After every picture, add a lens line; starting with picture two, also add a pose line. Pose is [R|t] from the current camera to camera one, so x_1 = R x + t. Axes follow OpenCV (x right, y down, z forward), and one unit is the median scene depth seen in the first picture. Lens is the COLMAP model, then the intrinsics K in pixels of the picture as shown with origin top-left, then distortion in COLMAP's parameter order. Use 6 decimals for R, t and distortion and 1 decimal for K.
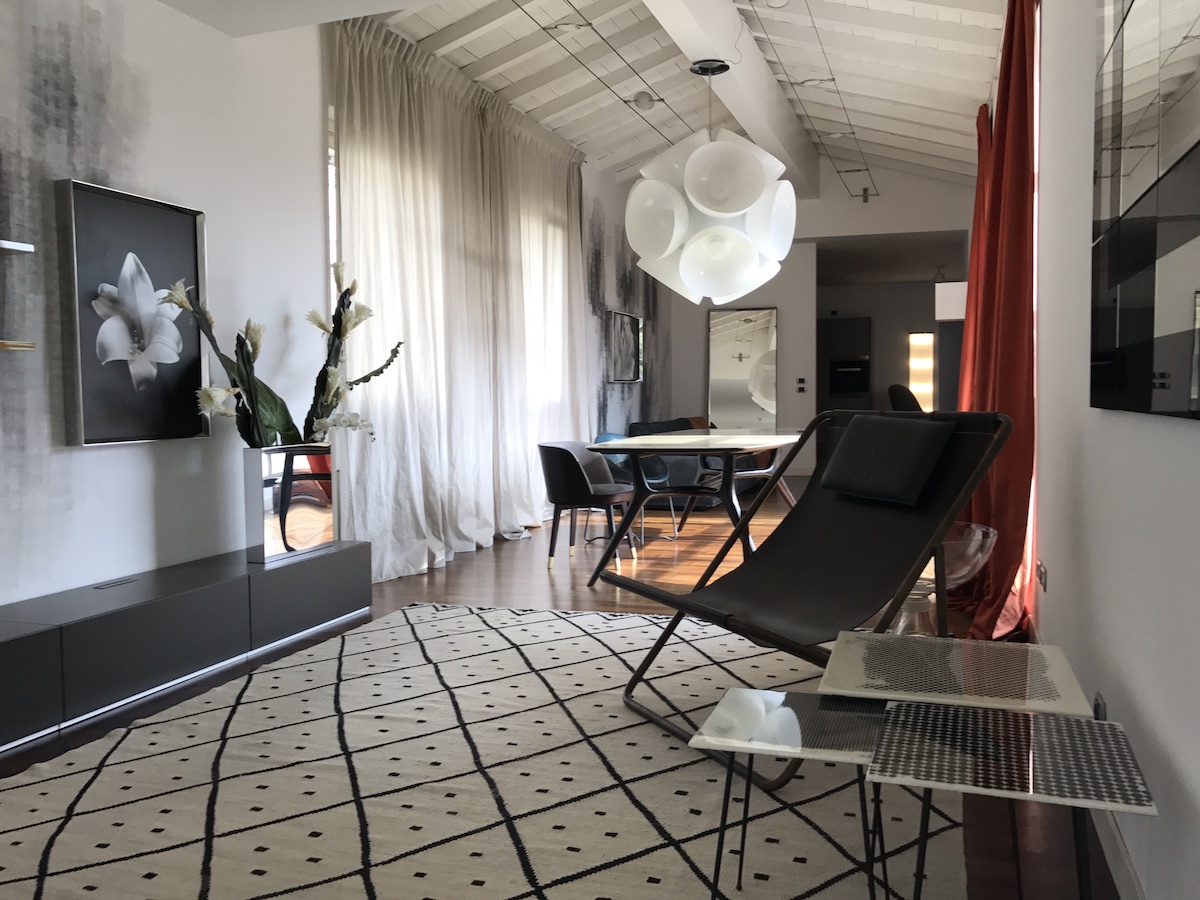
lens RADIAL K [[978.8, 0, 600.0], [0, 978.8, 450.0], [0, 0, 1]] dist [0.011477, -0.002453]
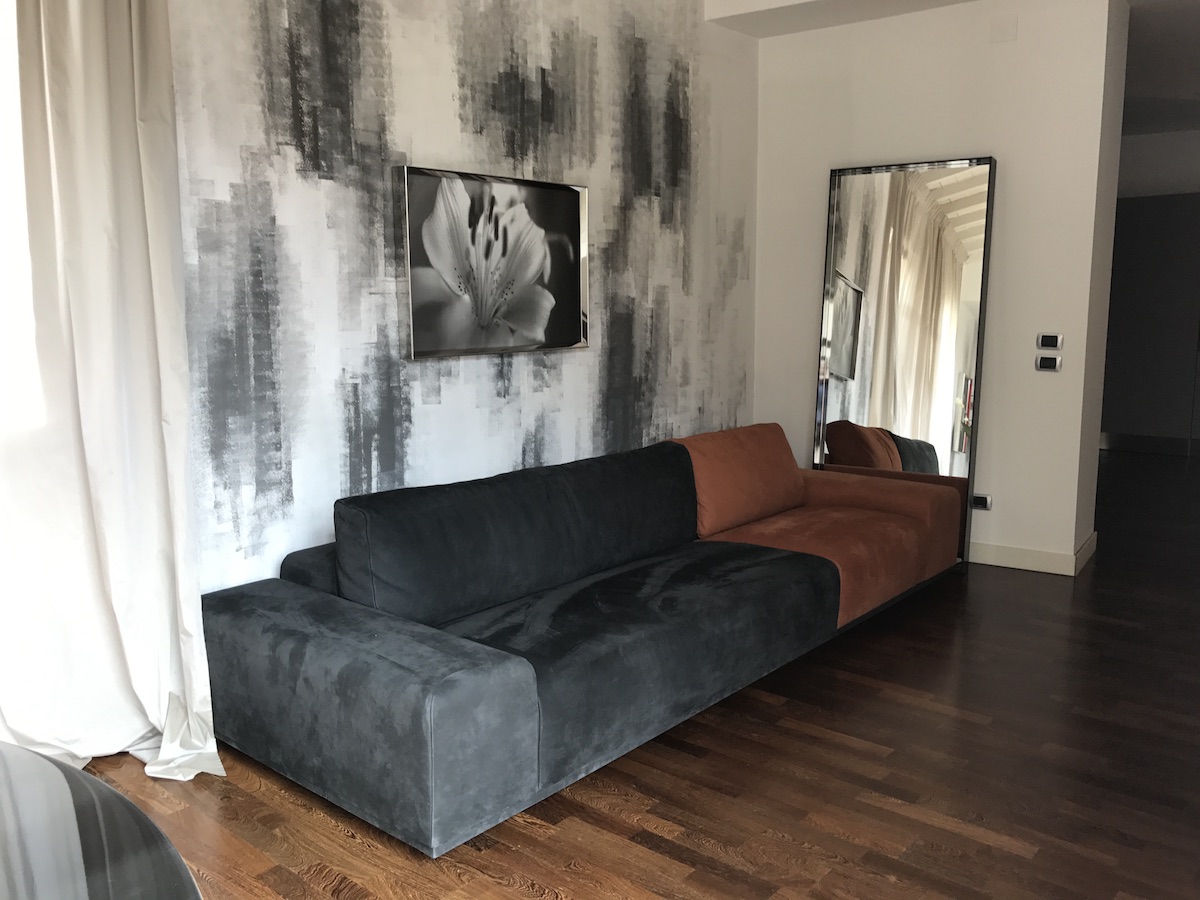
lens RADIAL K [[978.8, 0, 600.0], [0, 978.8, 450.0], [0, 0, 1]] dist [0.011477, -0.002453]
pose [[0.929750, 0.067329, -0.361984, 0.206766], [-0.030090, 0.993744, 0.107551, -0.072462], [0.366961, -0.089103, 0.925959, 0.627828]]
